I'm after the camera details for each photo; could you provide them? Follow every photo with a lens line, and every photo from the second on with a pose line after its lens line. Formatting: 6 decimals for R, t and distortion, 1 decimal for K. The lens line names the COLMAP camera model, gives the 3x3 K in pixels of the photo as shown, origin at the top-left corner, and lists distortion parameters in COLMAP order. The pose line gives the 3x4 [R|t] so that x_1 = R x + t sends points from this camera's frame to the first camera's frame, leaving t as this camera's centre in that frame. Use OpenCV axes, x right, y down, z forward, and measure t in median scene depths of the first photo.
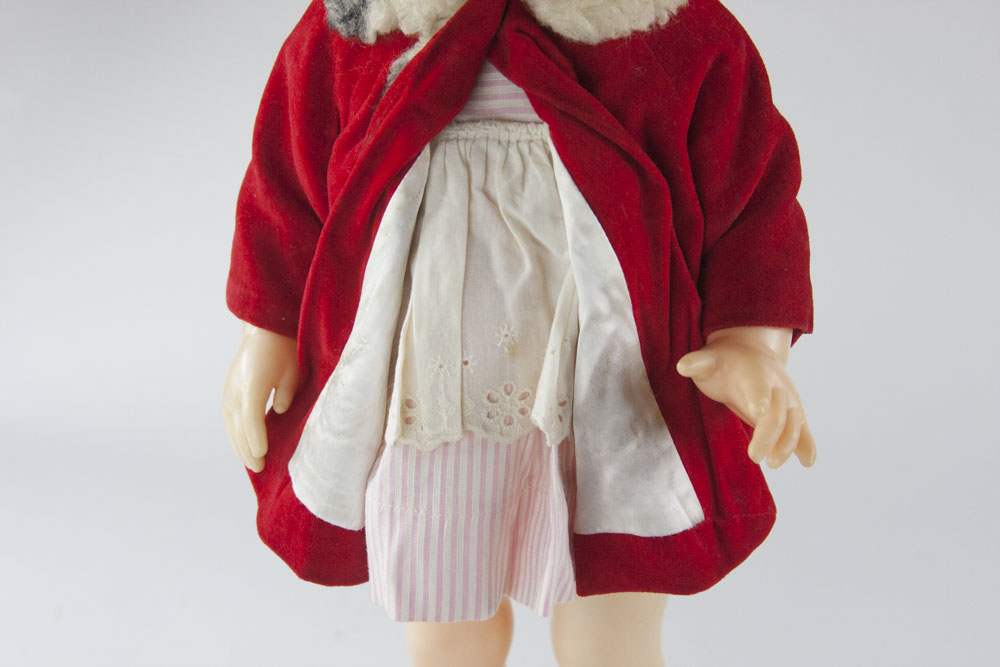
lens RADIAL K [[1997.5, 0, 500.4], [0, 1997.5, 334.6], [0, 0, 1]] dist [0.273694, 0.000000]
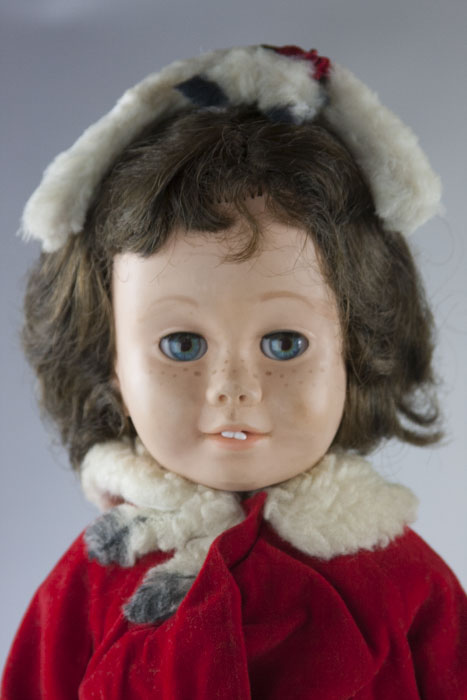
lens RADIAL K [[3069.1, 0, 232.4], [0, 3069.1, 349.8], [0, 0, 1]] dist [0.285961, 0.000000]
pose [[0.996435, 0.028490, 0.079403, -0.151592], [0.006455, 0.912735, -0.408501, 0.468636], [-0.084112, 0.407557, 0.909298, -0.661450]]
